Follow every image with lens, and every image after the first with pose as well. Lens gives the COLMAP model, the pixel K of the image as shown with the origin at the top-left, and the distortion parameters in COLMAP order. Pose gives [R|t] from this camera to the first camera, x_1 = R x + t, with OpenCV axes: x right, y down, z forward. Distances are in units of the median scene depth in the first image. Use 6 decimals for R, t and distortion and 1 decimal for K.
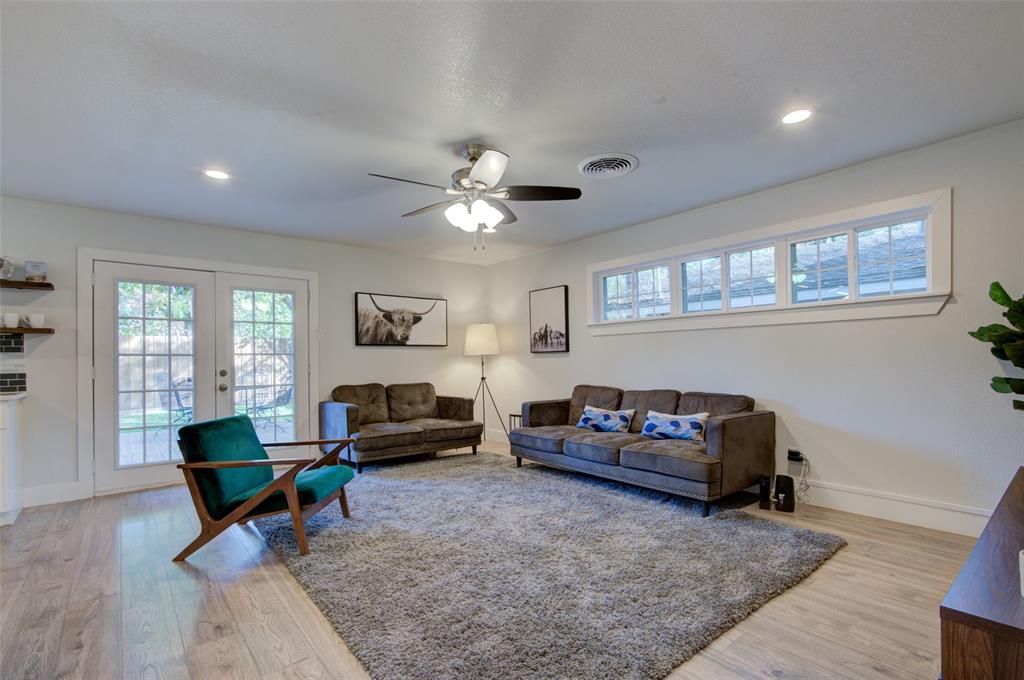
lens RADIAL K [[472.9, 0, 512.3], [0, 472.9, 361.4], [0, 0, 1]] dist [-0.000856, -0.000703]
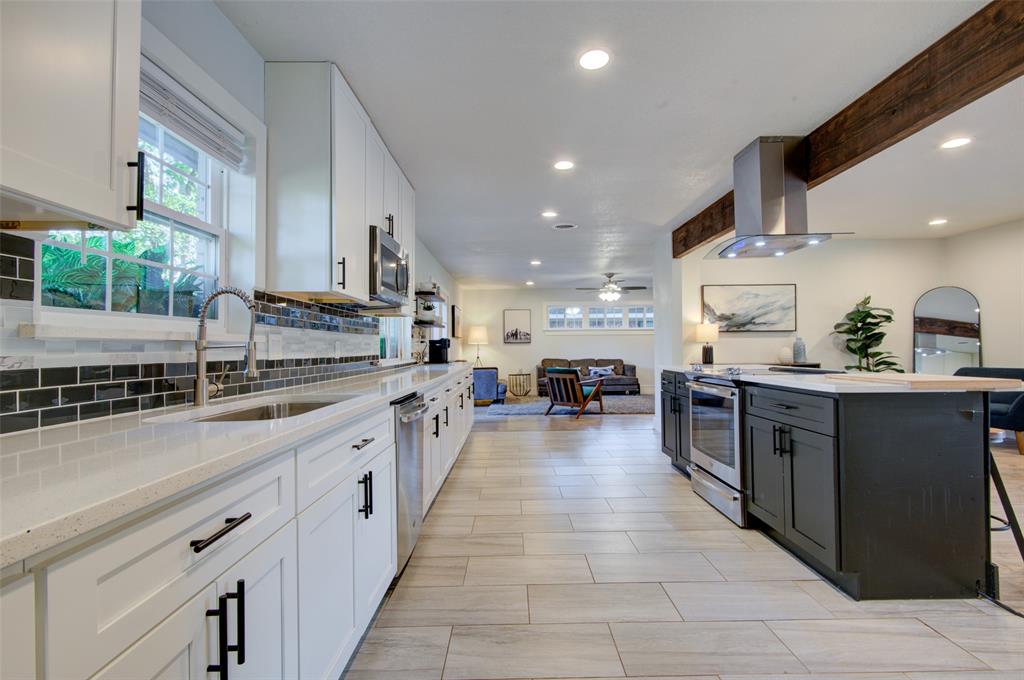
lens RADIAL K [[462.4, 0, 514.4], [0, 462.4, 343.5], [0, 0, 1]] dist [-0.001194, -0.000638]
pose [[0.632013, 0.012649, 0.774854, -1.517220], [-0.000979, 0.999879, -0.015523, 0.014150], [-0.774957, 0.009052, 0.631949, -0.201862]]
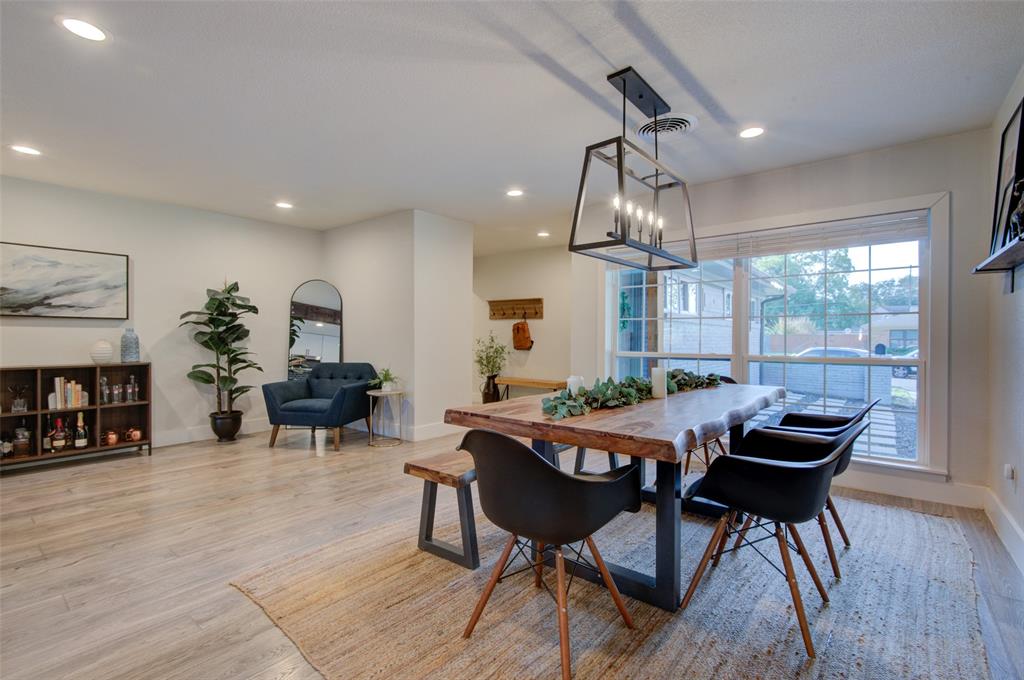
lens RADIAL K [[460.3, 0, 511.4], [0, 460.3, 335.1], [0, 0, 1]] dist [0.002809, -0.005366]
pose [[-0.200082, 0.017365, 0.979625, -1.151853], [-0.001748, 0.999835, -0.018080, 0.007842], [-0.979778, -0.005330, -0.200019, -0.536354]]
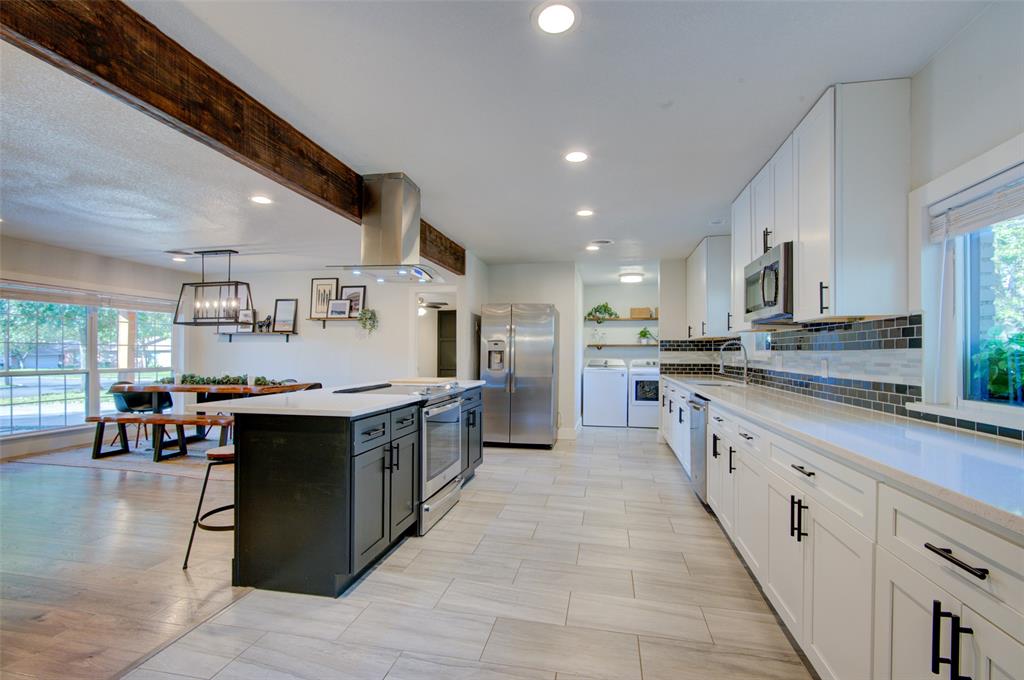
lens RADIAL K [[463.7, 0, 515.6], [0, 463.7, 353.6], [0, 0, 1]] dist [-0.001176, -0.000844]
pose [[-0.774080, 0.008928, -0.633024, -0.564183], [0.008815, 0.999956, 0.003323, -0.009658], [0.633026, -0.003008, -0.774125, 0.536632]]
